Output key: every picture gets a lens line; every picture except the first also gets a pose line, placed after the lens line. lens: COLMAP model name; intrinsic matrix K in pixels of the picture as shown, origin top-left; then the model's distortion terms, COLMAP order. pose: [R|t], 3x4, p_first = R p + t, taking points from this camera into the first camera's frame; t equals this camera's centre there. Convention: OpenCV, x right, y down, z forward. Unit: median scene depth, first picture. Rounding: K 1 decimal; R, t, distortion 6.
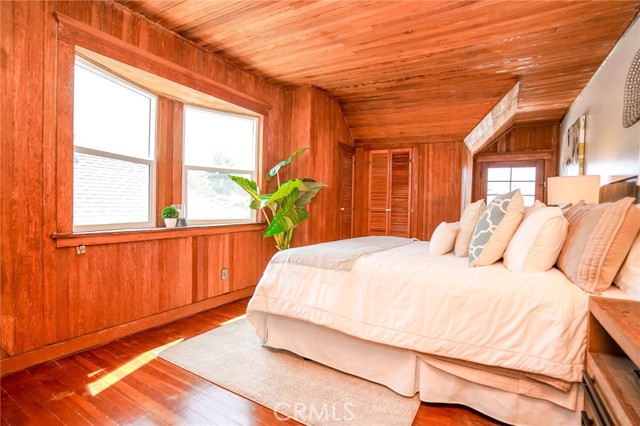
lens RADIAL K [[313.0, 0, 317.7], [0, 313.0, 213.4], [0, 0, 1]] dist [-0.080192, 0.034617]
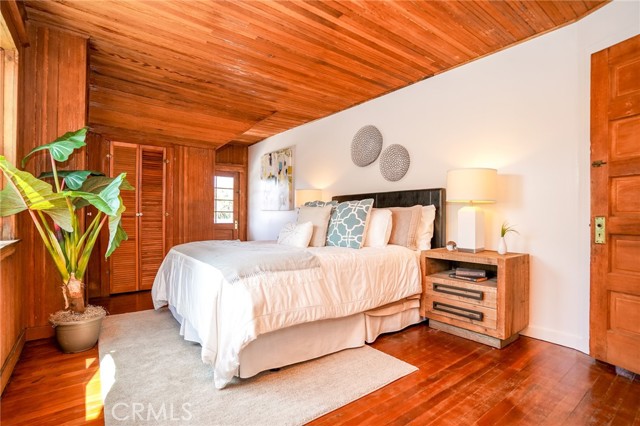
lens RADIAL K [[313.0, 0, 317.7], [0, 313.0, 213.4], [0, 0, 1]] dist [-0.080192, 0.034617]
pose [[0.375925, -0.014780, 0.926532, -0.409845], [0.024473, 0.999682, 0.006018, -0.007039], [-0.926327, 0.020413, 0.376167, 0.245069]]
